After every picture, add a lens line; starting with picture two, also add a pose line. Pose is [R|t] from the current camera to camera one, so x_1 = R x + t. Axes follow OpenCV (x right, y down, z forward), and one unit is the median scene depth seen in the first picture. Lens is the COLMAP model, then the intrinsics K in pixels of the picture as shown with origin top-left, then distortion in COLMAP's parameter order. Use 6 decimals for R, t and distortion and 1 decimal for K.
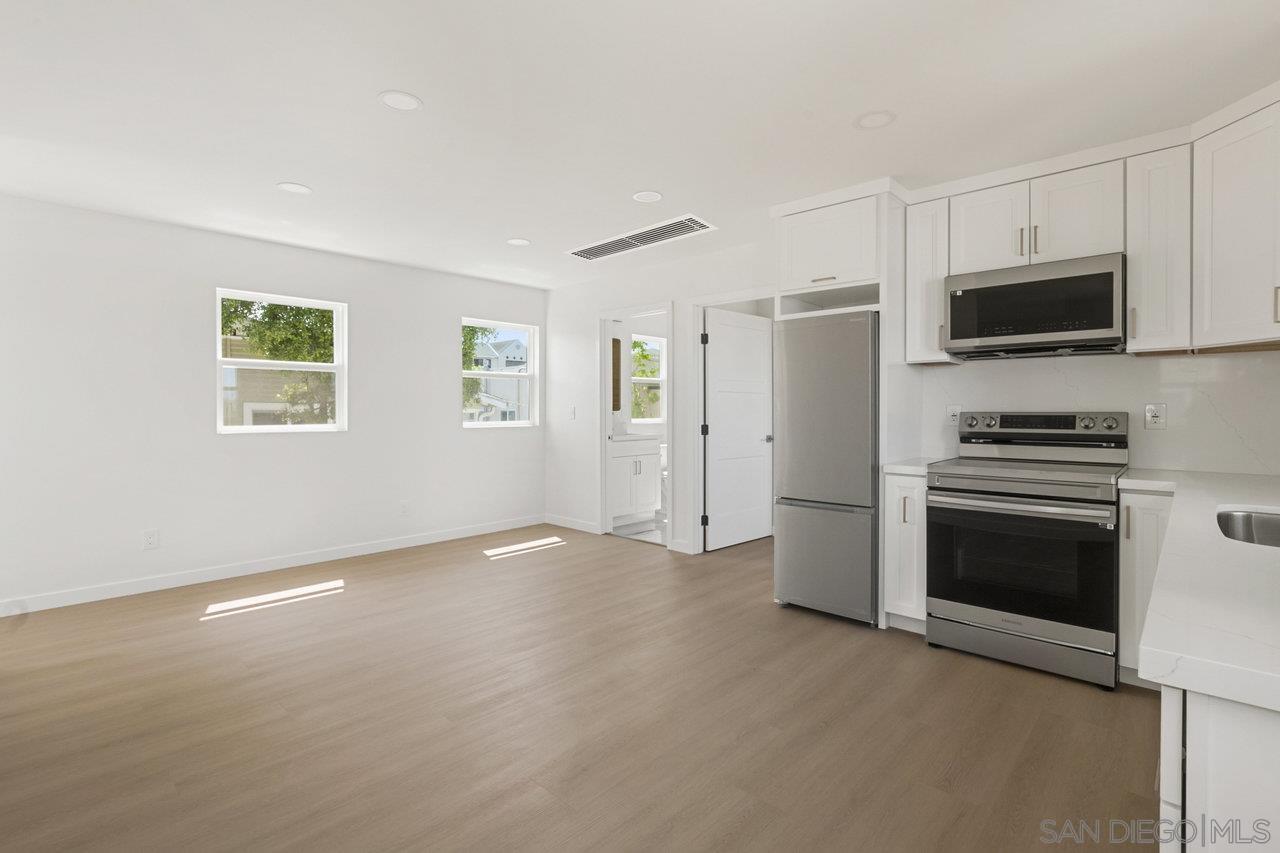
lens RADIAL K [[572.1, 0, 640.0], [0, 572.1, 426.5], [0, 0, 1]] dist [-0.026948, 0.000379]
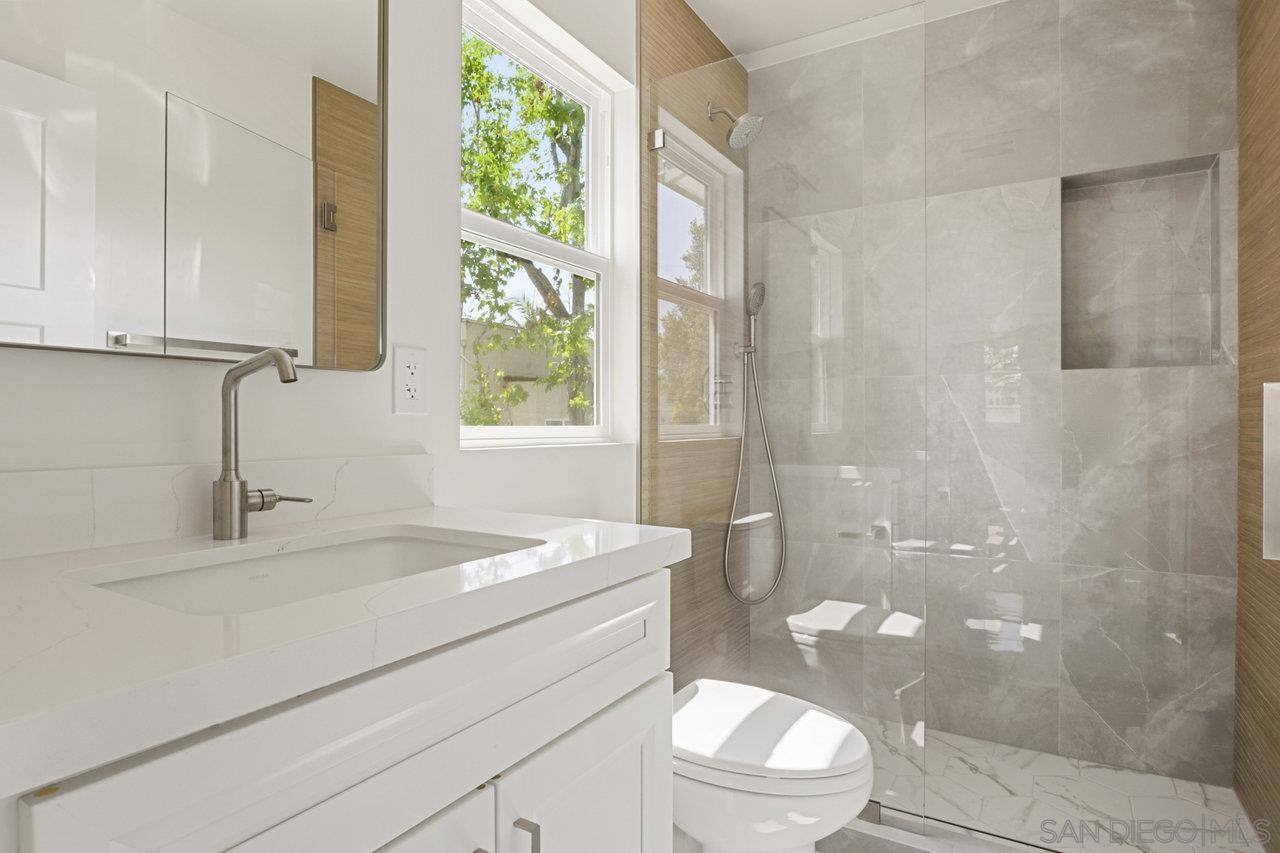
lens RADIAL K [[695.7, 0, 640.0], [0, 695.7, 426.5], [0, 0, 1]] dist [-0.006090, -0.001788]
pose [[0.976342, -0.000813, 0.216232, -0.012436], [0.008237, 0.999407, -0.033435, -0.010018], [-0.216076, 0.034425, 0.975769, 1.630960]]
